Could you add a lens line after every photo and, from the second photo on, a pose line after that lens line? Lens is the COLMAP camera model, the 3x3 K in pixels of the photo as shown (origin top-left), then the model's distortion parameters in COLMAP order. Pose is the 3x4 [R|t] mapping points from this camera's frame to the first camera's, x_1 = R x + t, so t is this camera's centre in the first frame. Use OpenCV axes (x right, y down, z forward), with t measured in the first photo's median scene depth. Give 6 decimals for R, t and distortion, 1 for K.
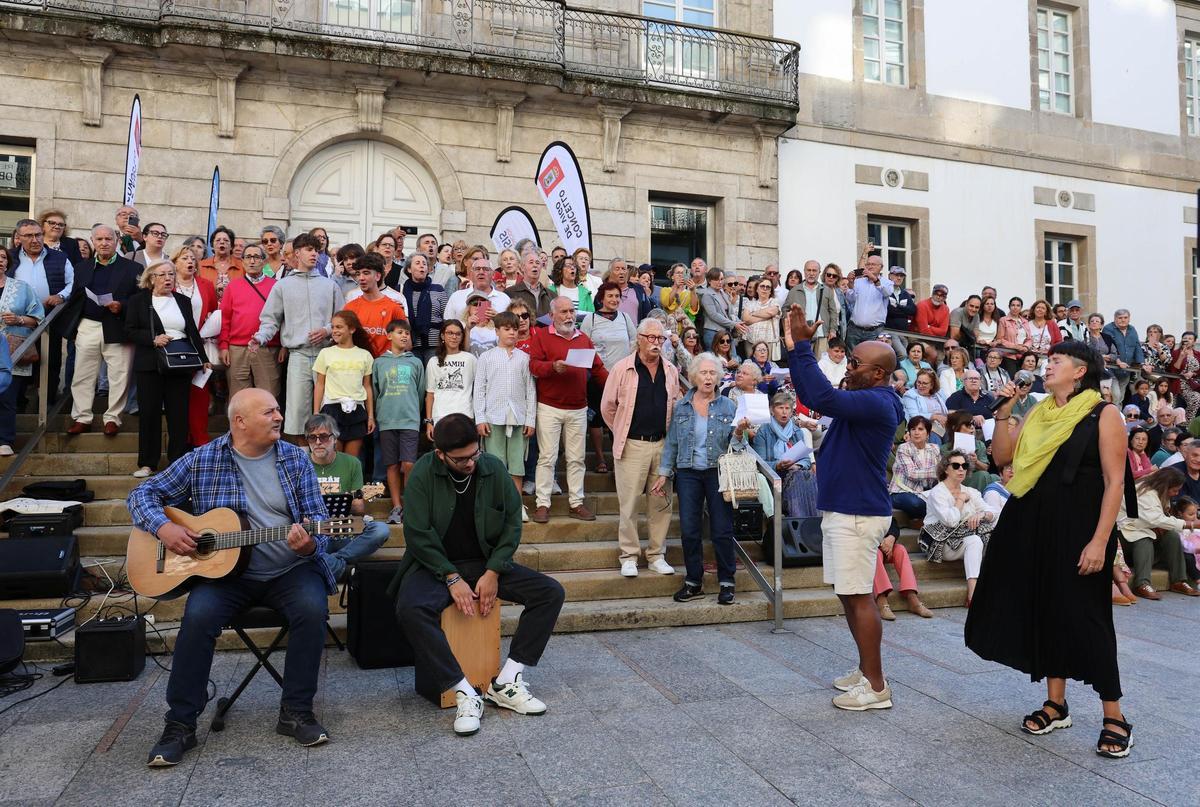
lens RADIAL K [[876.0, 0, 616.5], [0, 876.0, 391.2], [0, 0, 1]] dist [-0.091982, 0.065807]
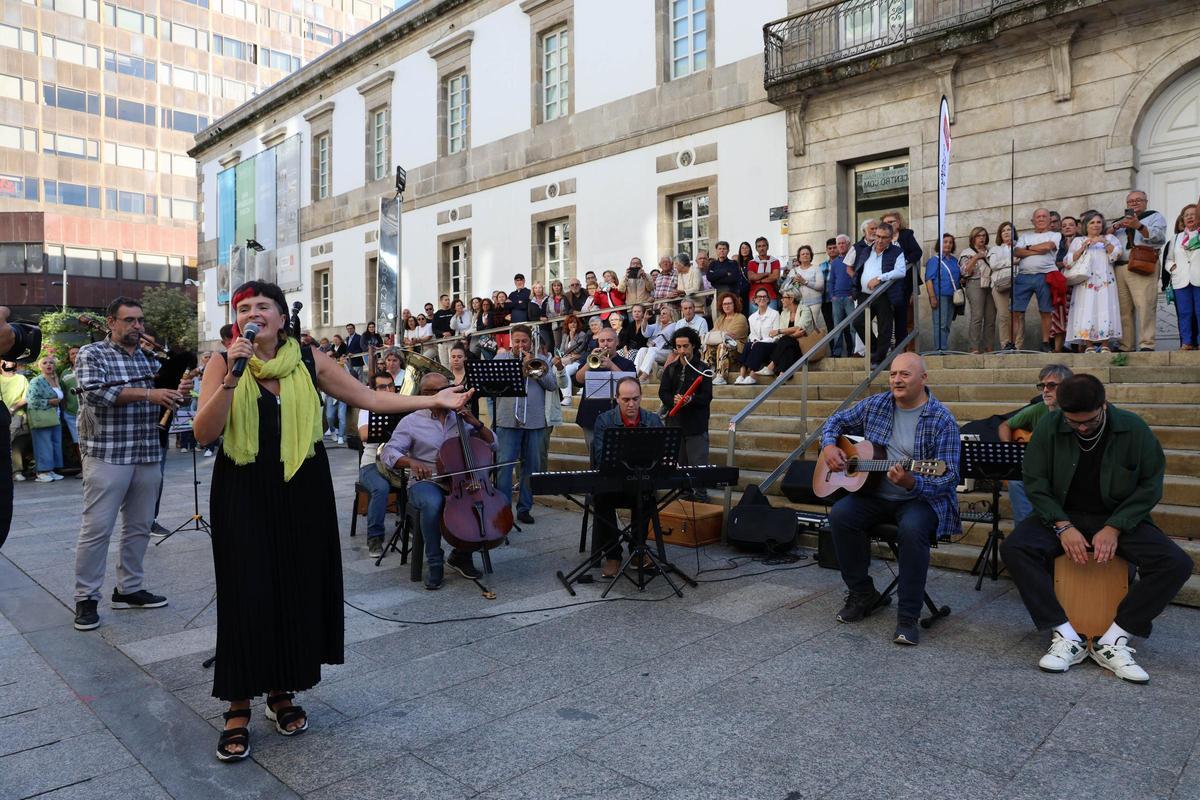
lens RADIAL K [[824.8, 0, 604.3], [0, 824.8, 394.7], [0, 0, 1]] dist [-0.090151, 0.063614]
pose [[0.472947, 0.010935, -0.881023, 0.127667], [0.044648, 0.998341, 0.036359, -0.000100], [0.879959, -0.056532, 0.471674, 0.025983]]
